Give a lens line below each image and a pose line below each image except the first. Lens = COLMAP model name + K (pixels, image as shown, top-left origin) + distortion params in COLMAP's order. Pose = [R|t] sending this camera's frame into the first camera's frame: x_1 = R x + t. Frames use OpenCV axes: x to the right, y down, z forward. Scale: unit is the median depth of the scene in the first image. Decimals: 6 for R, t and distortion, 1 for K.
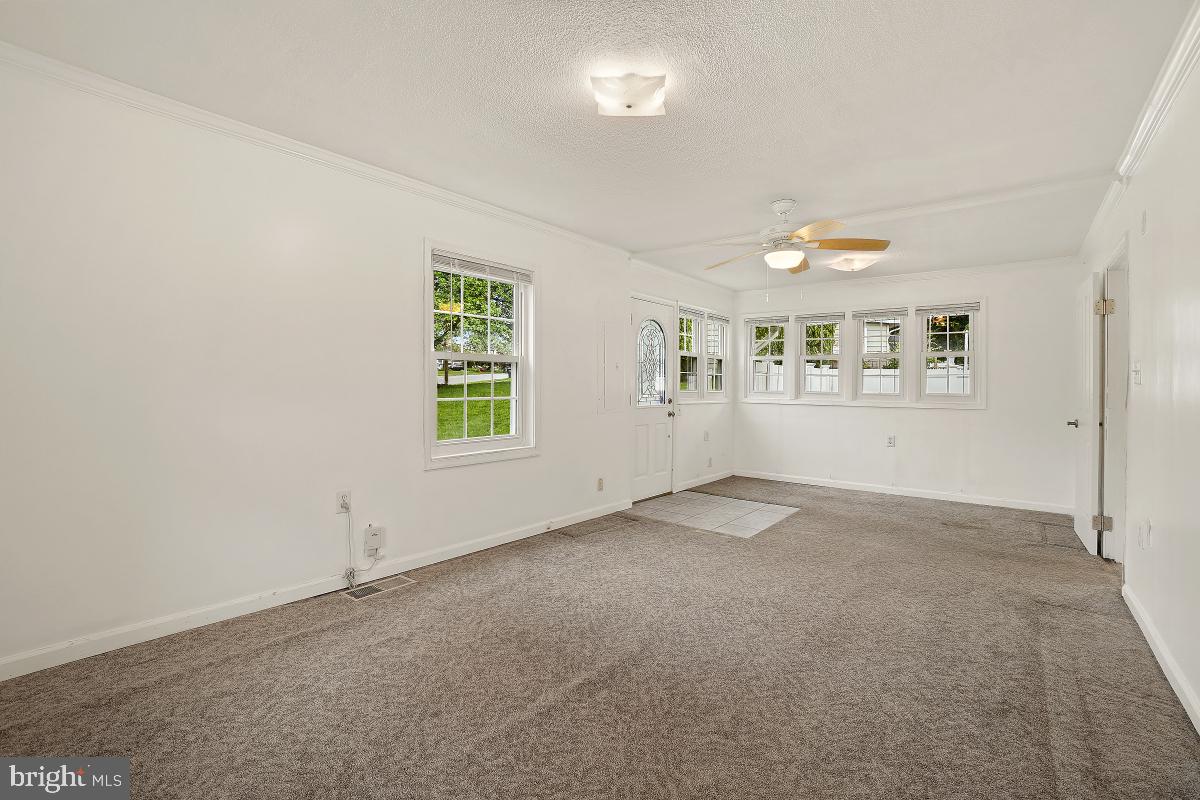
lens RADIAL K [[563.9, 0, 598.9], [0, 563.9, 391.1], [0, 0, 1]] dist [-0.056752, 0.023098]
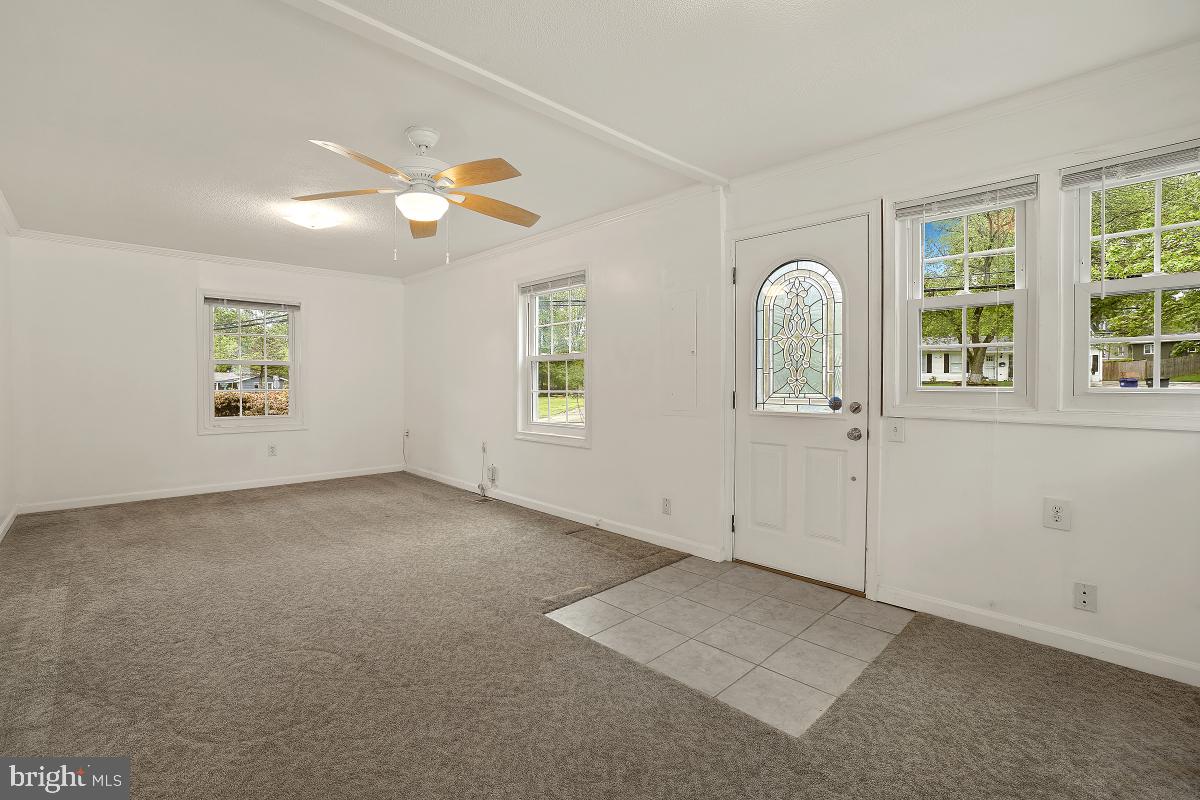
lens RADIAL K [[563.9, 0, 598.9], [0, 563.9, 391.1], [0, 0, 1]] dist [-0.056752, 0.023098]
pose [[-0.164419, 0.009712, -0.986343, 0.775823], [-0.008688, 0.999898, 0.011294, -0.000944], [0.986352, 0.010426, -0.164318, 1.025505]]
